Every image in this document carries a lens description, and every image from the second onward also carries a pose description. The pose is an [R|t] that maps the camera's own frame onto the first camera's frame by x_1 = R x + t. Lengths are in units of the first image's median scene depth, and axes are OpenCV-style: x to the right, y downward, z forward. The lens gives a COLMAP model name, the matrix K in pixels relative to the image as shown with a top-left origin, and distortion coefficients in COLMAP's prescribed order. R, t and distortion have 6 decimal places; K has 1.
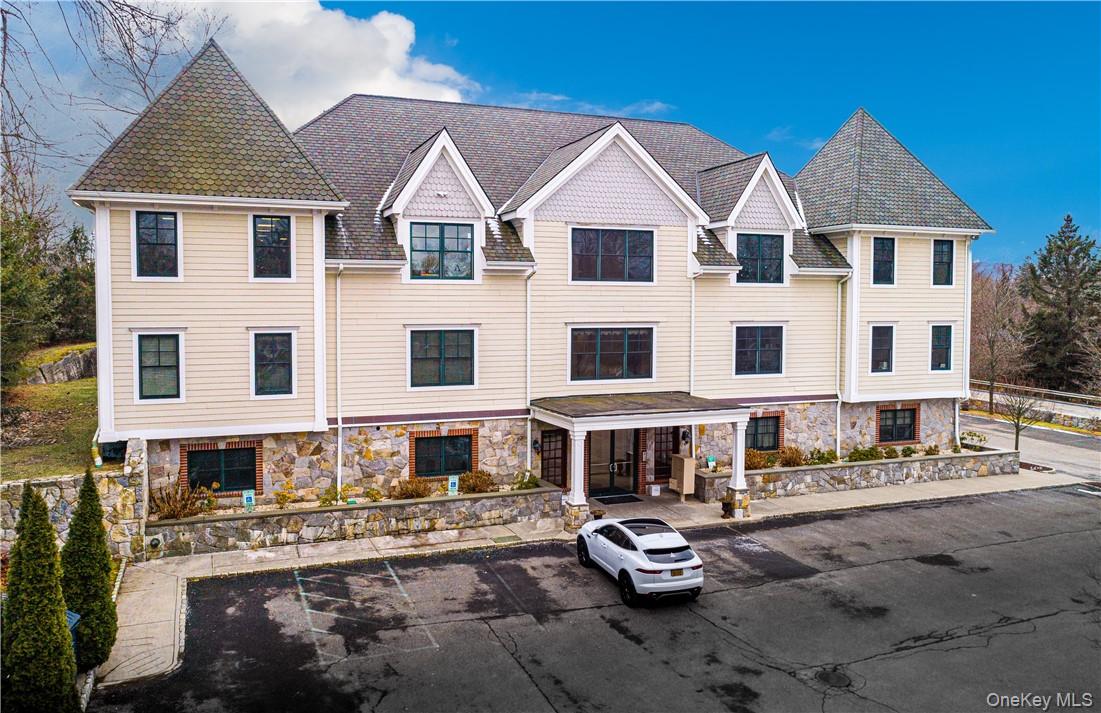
lens RADIAL K [[860.3, 0, 526.8], [0, 860.3, 348.8], [0, 0, 1]] dist [-0.003568, -0.009853]
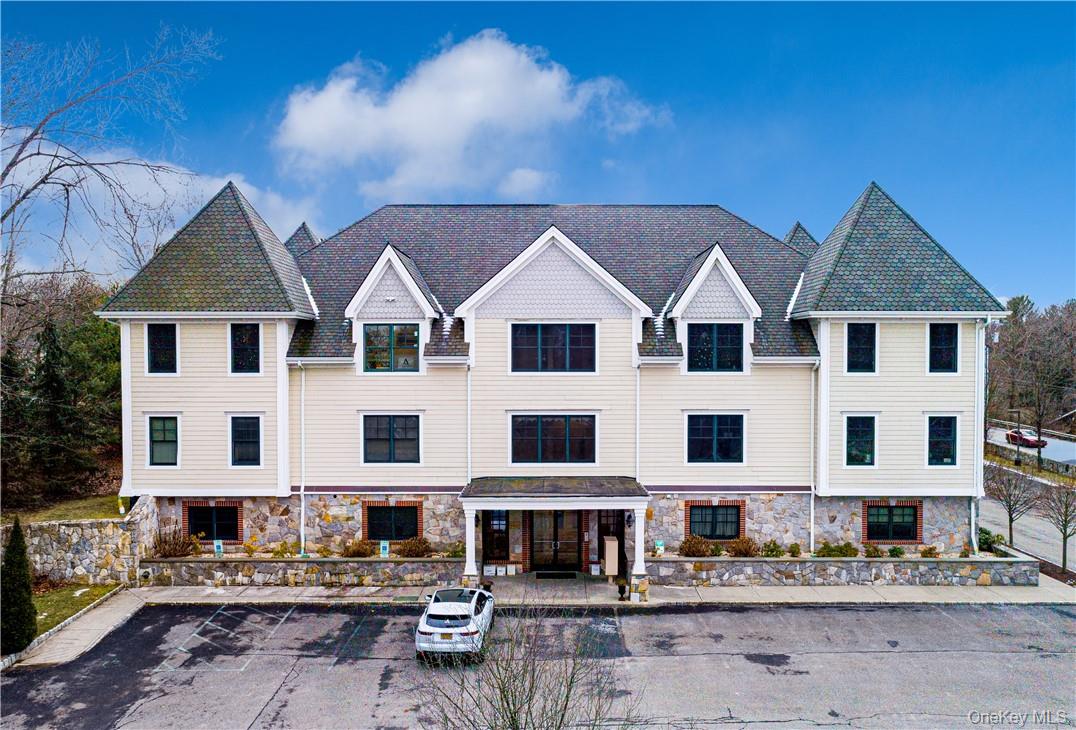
lens RADIAL K [[901.2, 0, 514.4], [0, 901.2, 395.8], [0, 0, 1]] dist [-0.009011, 0.027759]
pose [[0.930407, 0.013681, -0.366272, 0.506801], [-0.017765, 0.999812, -0.007782, -0.041664], [0.366097, 0.013748, 0.930475, -0.076026]]
